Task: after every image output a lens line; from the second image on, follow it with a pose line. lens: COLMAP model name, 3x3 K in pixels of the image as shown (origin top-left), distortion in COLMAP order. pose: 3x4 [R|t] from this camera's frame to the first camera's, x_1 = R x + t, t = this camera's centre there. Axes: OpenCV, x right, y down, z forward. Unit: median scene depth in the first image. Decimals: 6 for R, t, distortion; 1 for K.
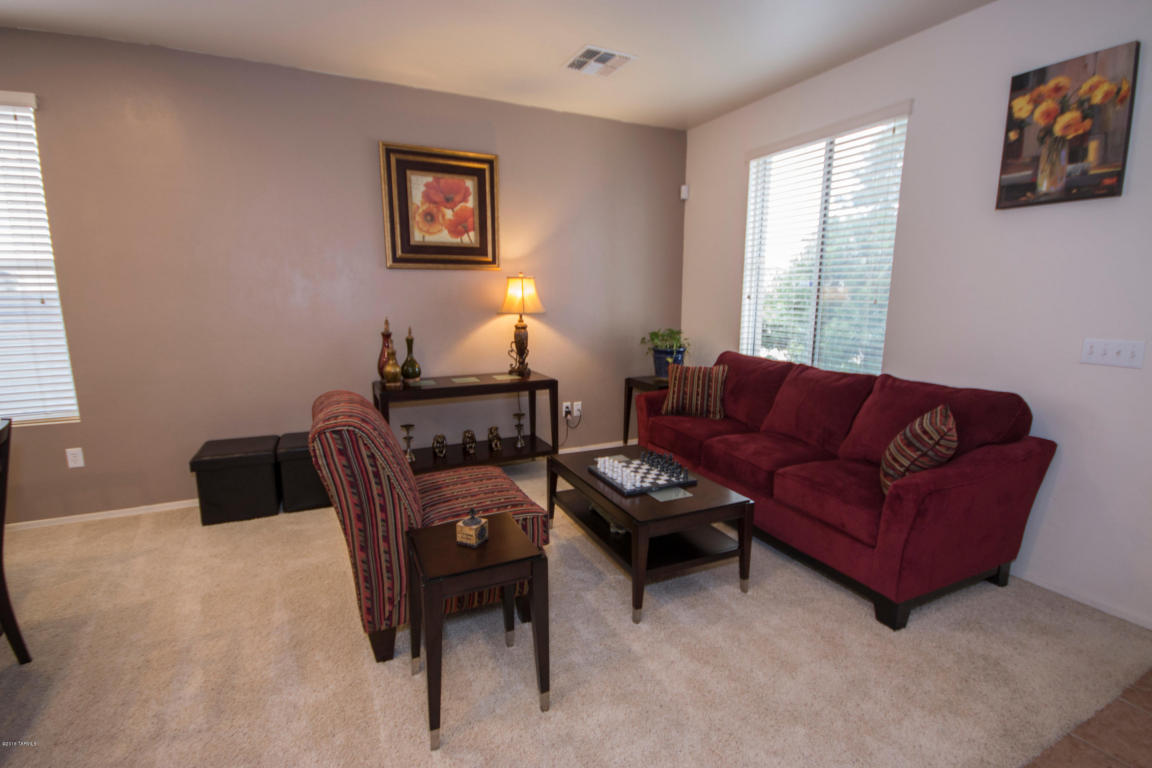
lens RADIAL K [[528.3, 0, 577.1], [0, 528.3, 390.5], [0, 0, 1]] dist [0.003035, -0.007110]
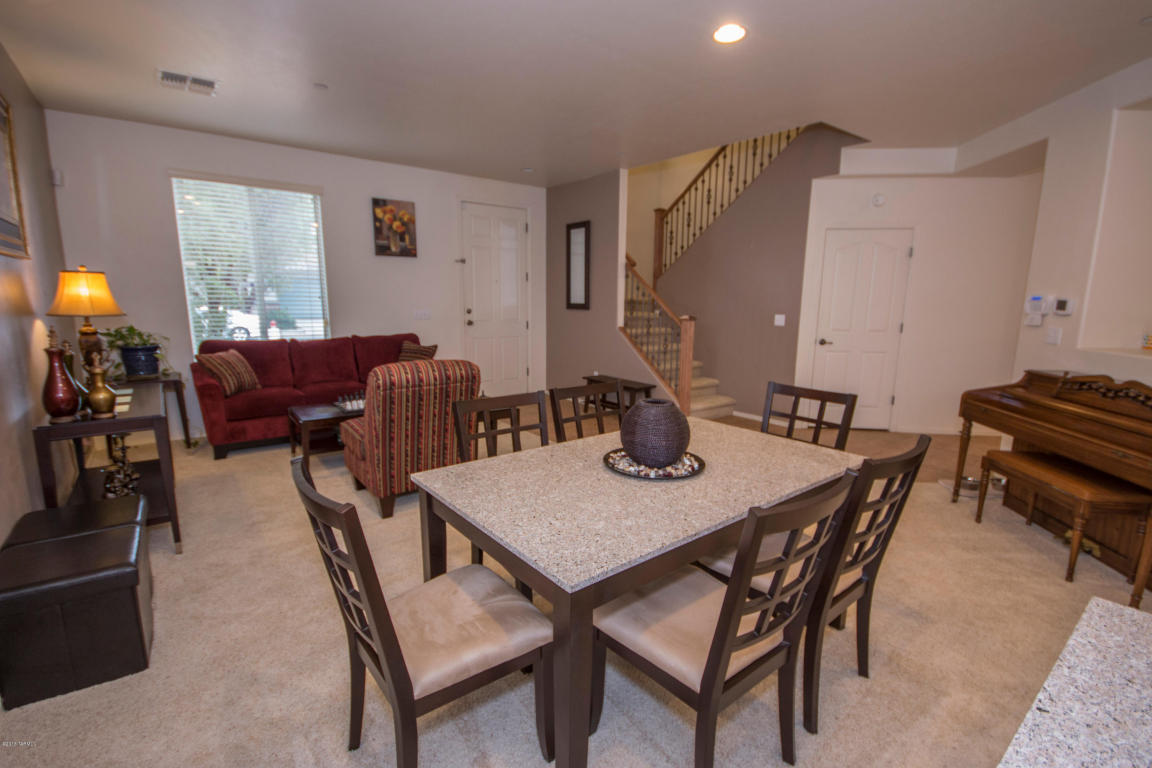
lens RADIAL K [[528.3, 0, 577.1], [0, 528.3, 390.5], [0, 0, 1]] dist [0.003035, -0.007110]
pose [[-0.198004, -0.177530, 0.963990, -1.762284], [0.169484, 0.962448, 0.212058, -0.131864], [-0.965438, 0.205369, -0.160480, 0.705837]]
